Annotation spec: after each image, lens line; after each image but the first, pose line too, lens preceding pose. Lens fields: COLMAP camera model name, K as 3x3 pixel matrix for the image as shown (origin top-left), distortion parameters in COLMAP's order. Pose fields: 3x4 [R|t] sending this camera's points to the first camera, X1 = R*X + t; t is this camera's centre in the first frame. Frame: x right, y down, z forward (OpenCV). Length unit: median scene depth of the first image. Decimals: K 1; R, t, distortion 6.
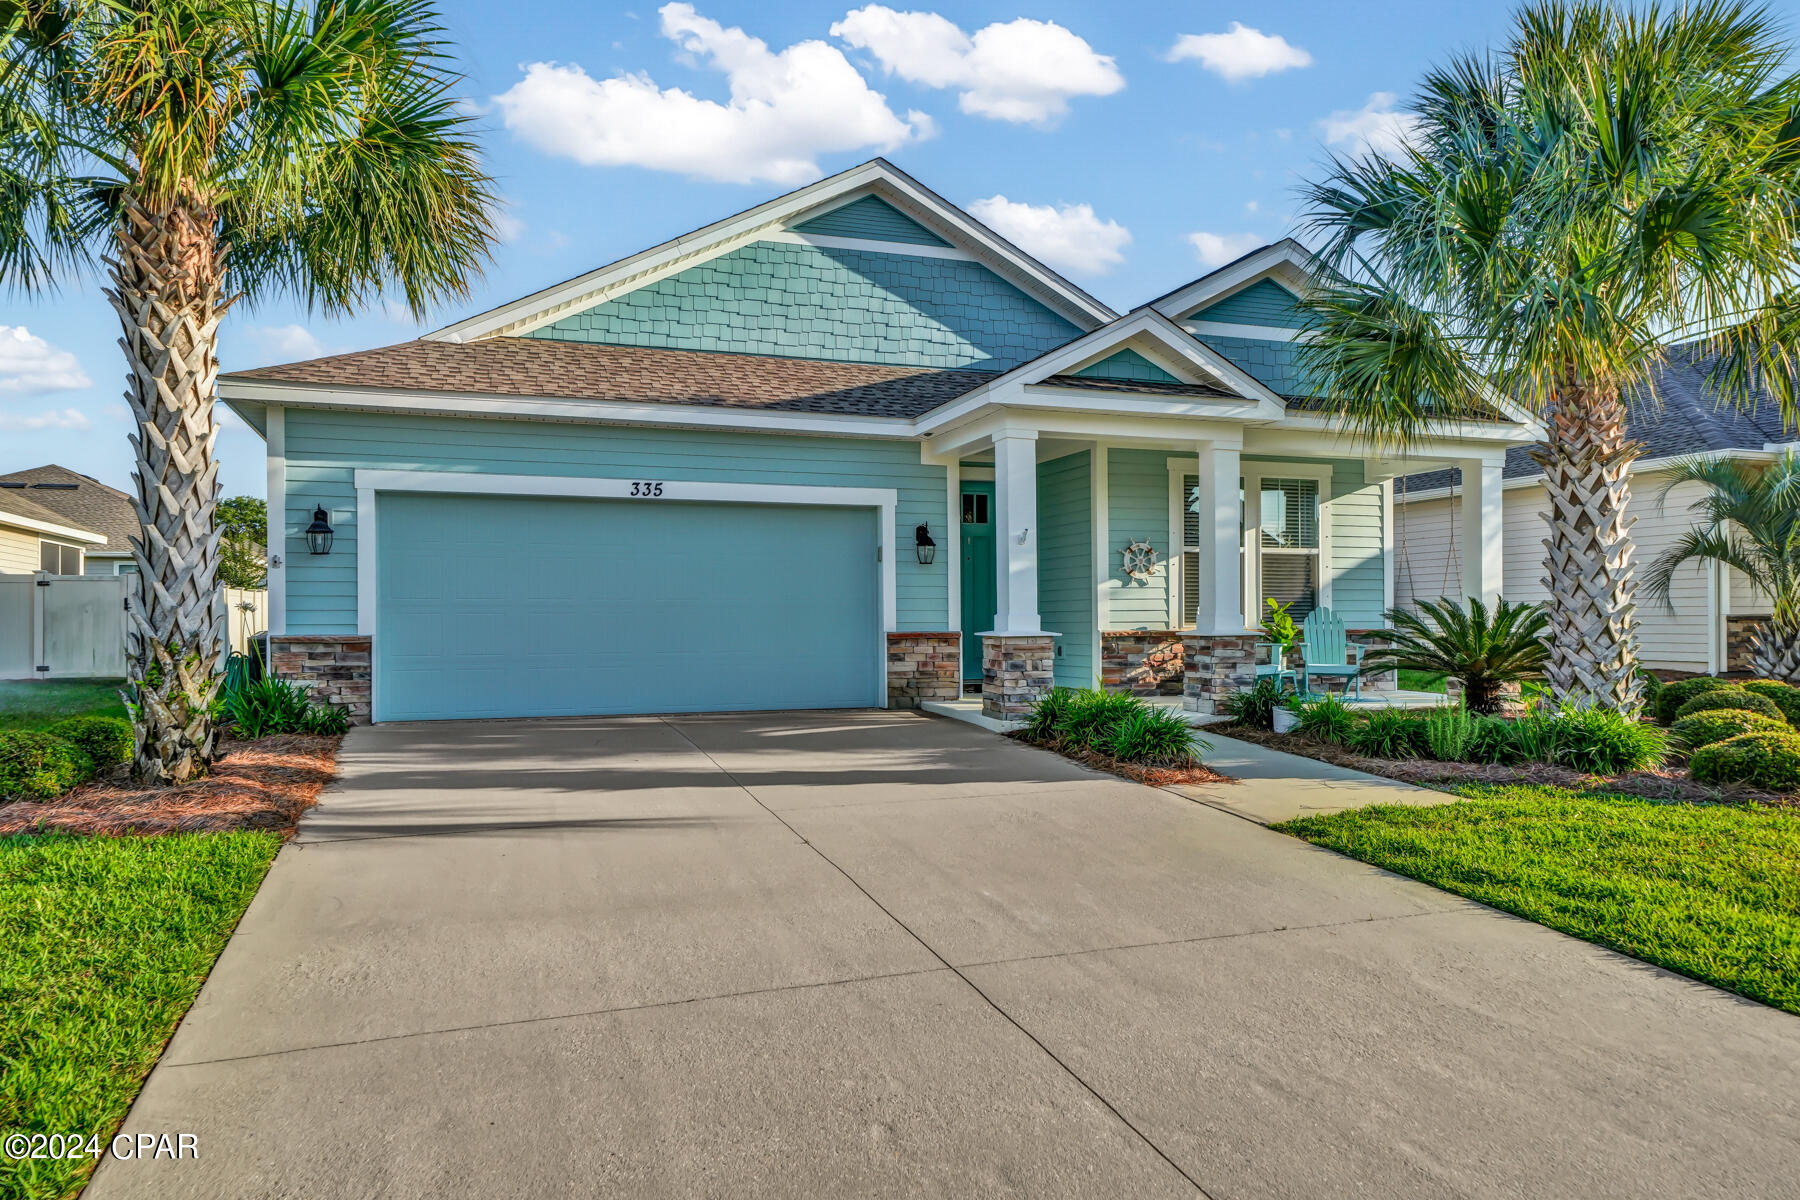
lens RADIAL K [[1237.3, 0, 901.7], [0, 1237.3, 634.5], [0, 0, 1]] dist [0.037072, 0.001414]
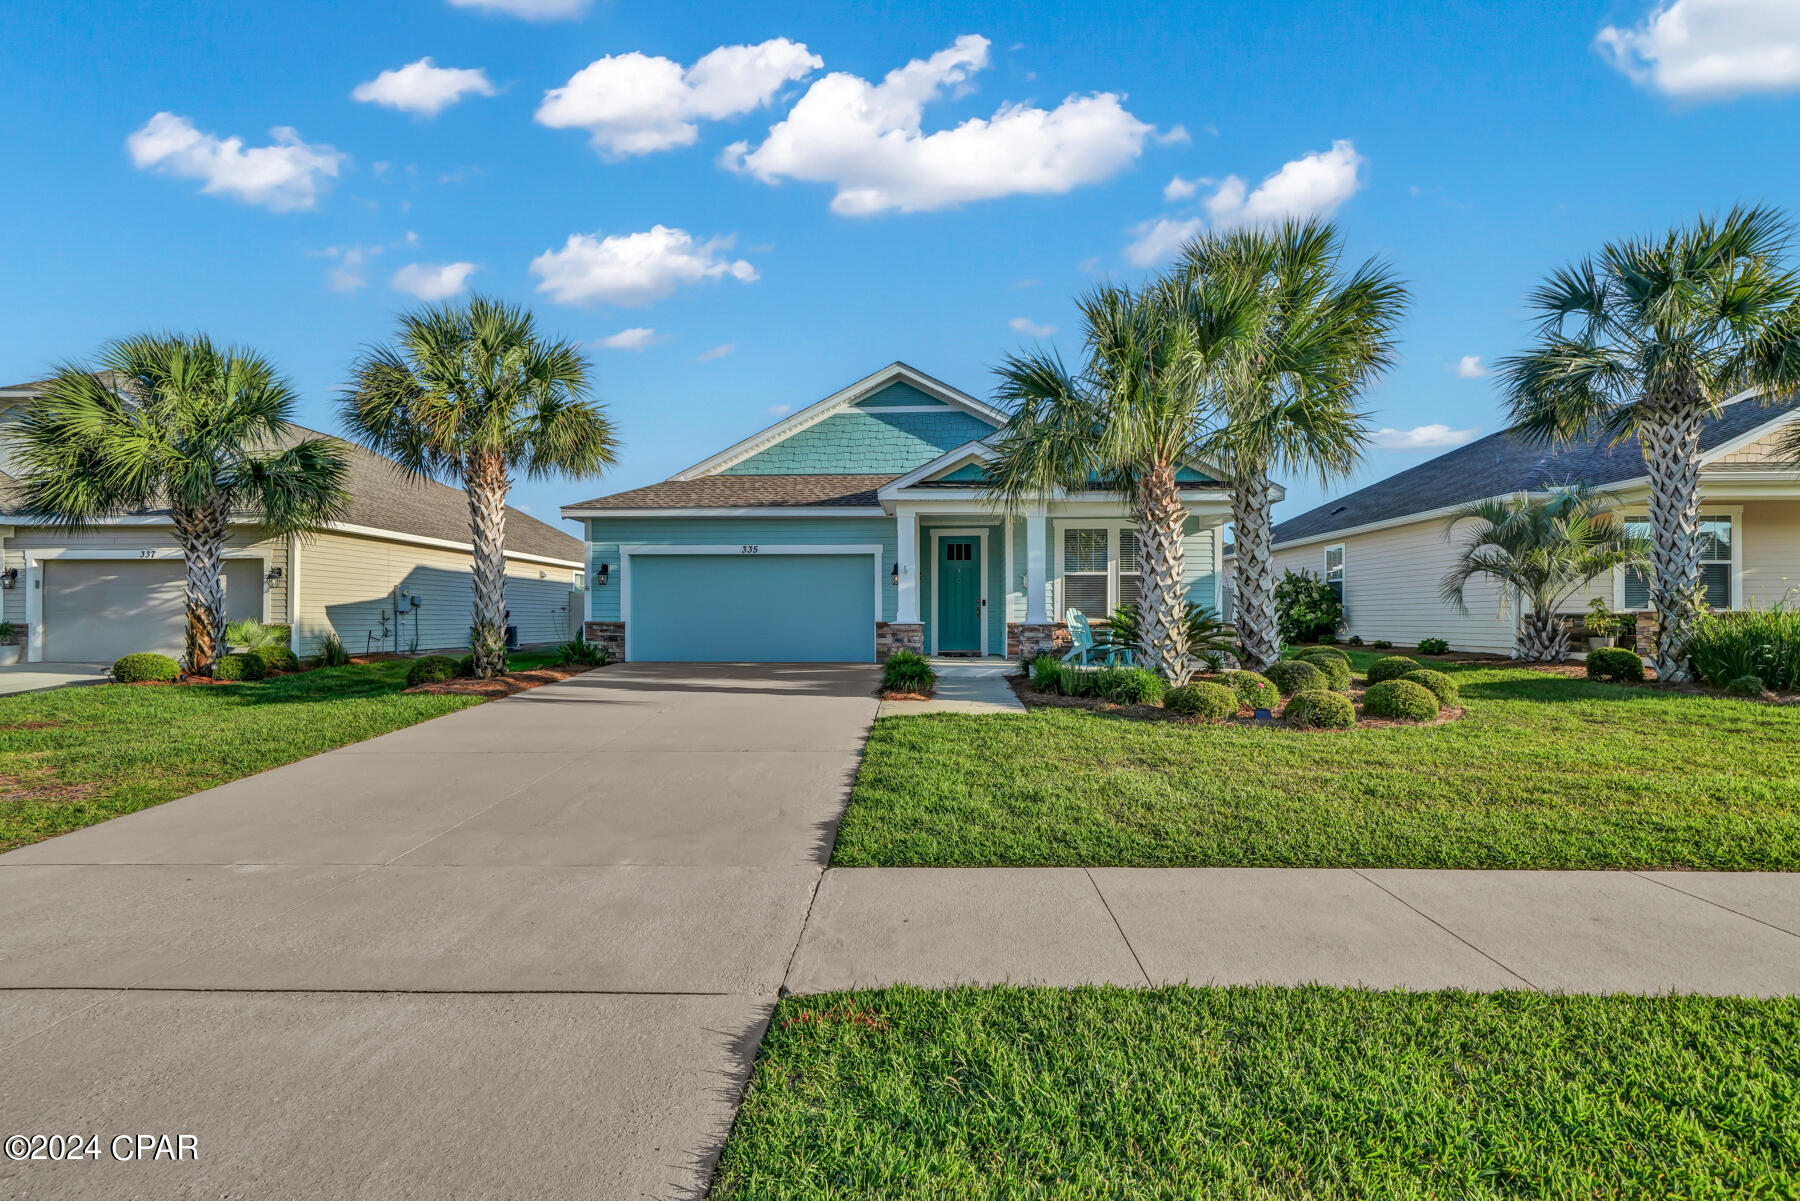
lens RADIAL K [[814.8, 0, 899.6], [0, 814.8, 635.9], [0, 0, 1]] dist [0.003080, 0.000334]
pose [[0.923056, 0.011536, -0.384492, 0.470715], [-0.007915, 0.999908, 0.010998, 0.005207], [0.384584, -0.007109, 0.923063, -0.107942]]
